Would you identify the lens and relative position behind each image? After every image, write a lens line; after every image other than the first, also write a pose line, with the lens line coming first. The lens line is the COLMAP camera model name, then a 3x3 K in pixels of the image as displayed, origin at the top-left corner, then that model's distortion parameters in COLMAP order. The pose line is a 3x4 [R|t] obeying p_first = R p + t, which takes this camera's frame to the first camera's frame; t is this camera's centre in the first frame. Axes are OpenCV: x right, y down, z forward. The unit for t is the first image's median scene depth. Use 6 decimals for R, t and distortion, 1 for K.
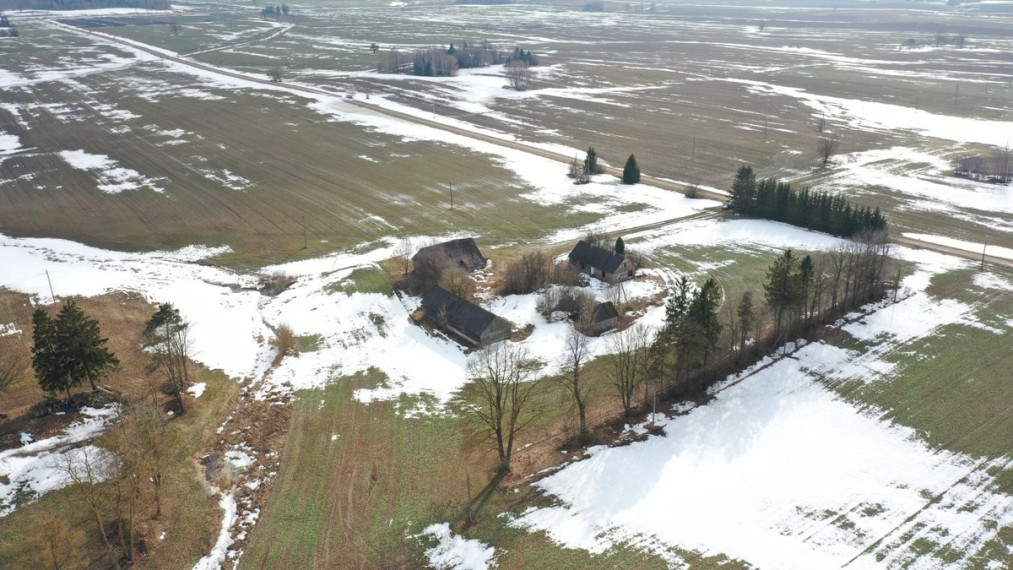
lens RADIAL K [[800.6, 0, 507.8], [0, 800.6, 285.0], [0, 0, 1]] dist [-0.000224, 0.003859]
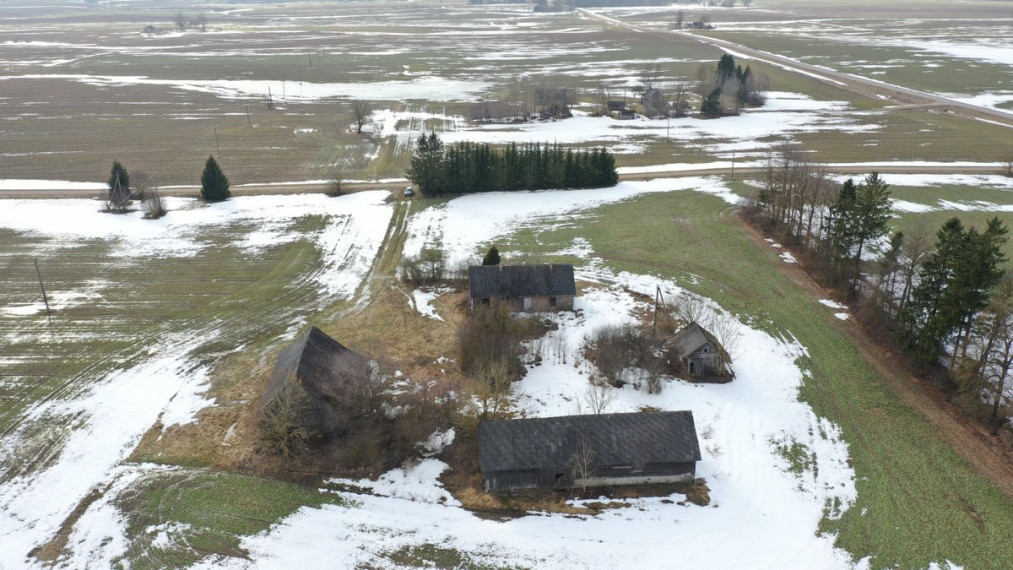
lens RADIAL K [[800.6, 0, 503.8], [0, 800.6, 282.7], [0, 0, 1]] dist [-0.000224, 0.003859]
pose [[0.547352, -0.294816, 0.783256, -0.351536], [0.303950, 0.942020, 0.142169, -0.114893], [-0.779756, 0.160254, 0.605226, 0.570563]]
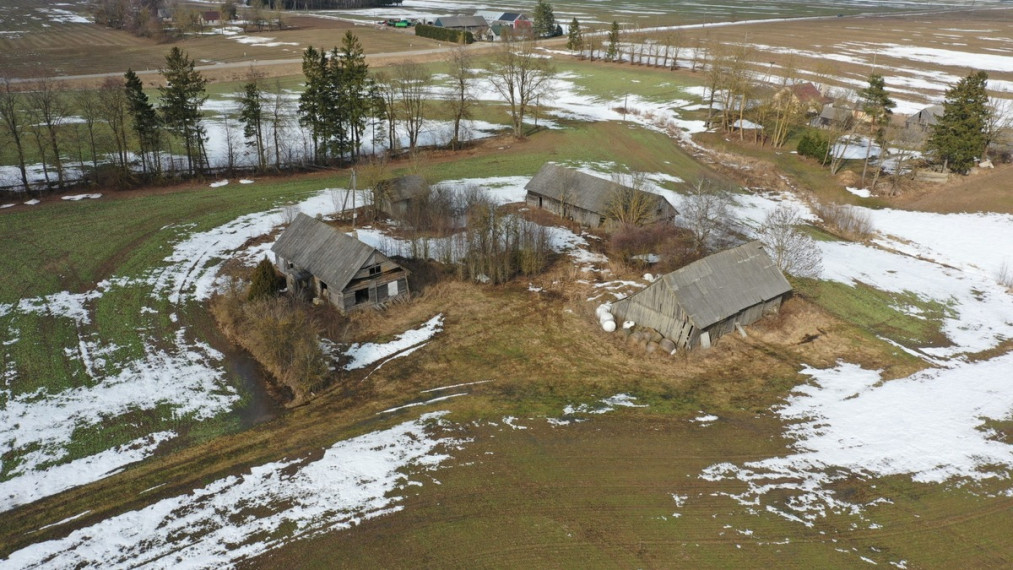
lens RADIAL K [[800.6, 0, 503.8], [0, 800.6, 281.7], [0, 0, 1]] dist [-0.000224, 0.003859]
pose [[-0.999416, 0.008807, -0.033008, 0.037870], [-0.016107, 0.730603, 0.682613, -0.292415], [0.030127, 0.682746, -0.730034, 1.211978]]
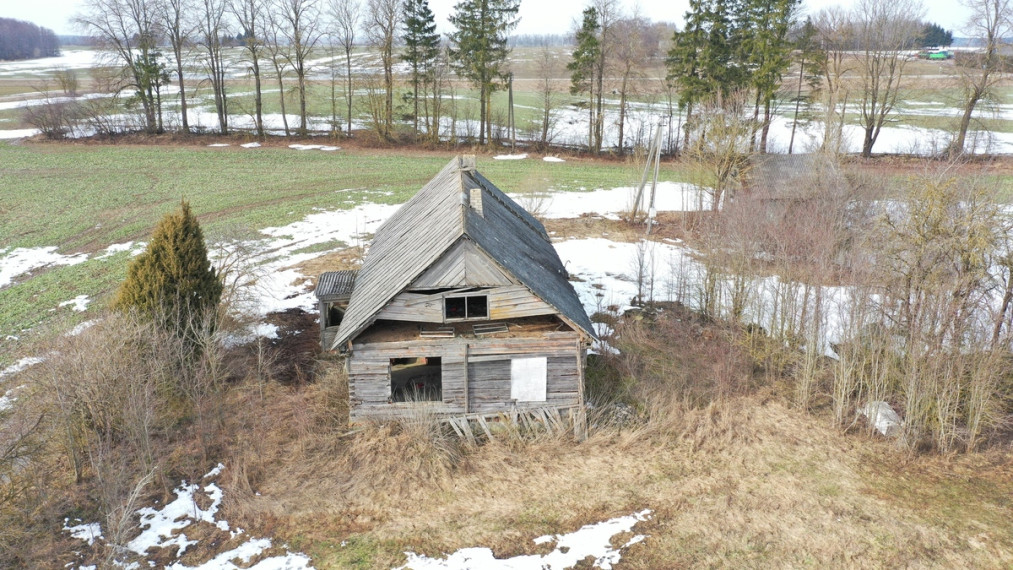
lens RADIAL K [[800.6, 0, 508.2], [0, 800.6, 285.3], [0, 0, 1]] dist [-0.000224, 0.003859]
pose [[-0.831816, -0.161688, 0.530979, 0.020369], [0.205781, 0.798623, 0.565558, -0.107039], [-0.515496, 0.579706, -0.631035, 1.001914]]
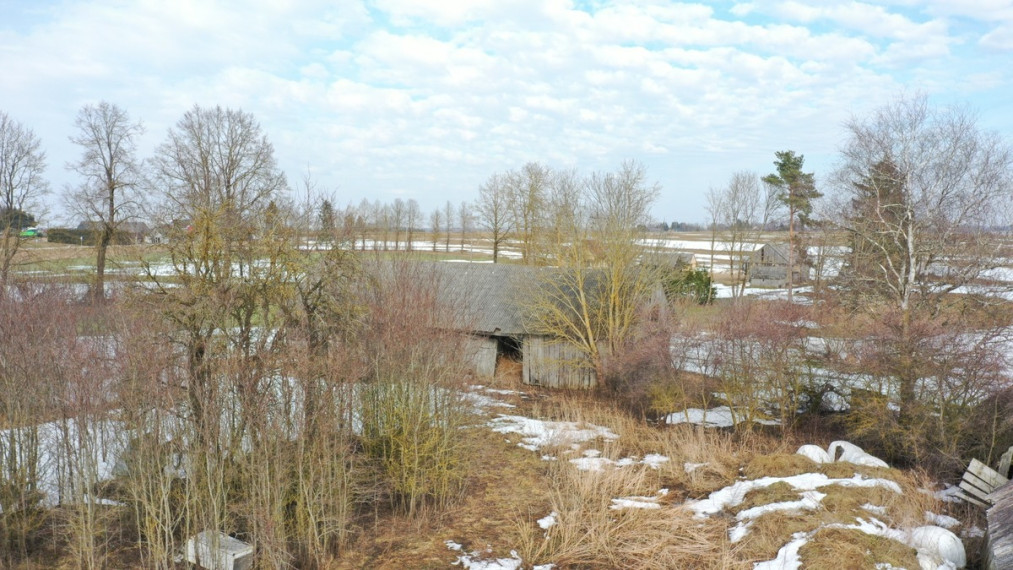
lens RADIAL K [[800.6, 0, 510.4], [0, 800.6, 282.5], [0, 0, 1]] dist [-0.000224, 0.003859]
pose [[-0.904581, 0.029551, -0.425275, 0.041436], [-0.154480, 0.907068, 0.391616, -0.068753], [0.397327, 0.419945, -0.815952, 0.970935]]
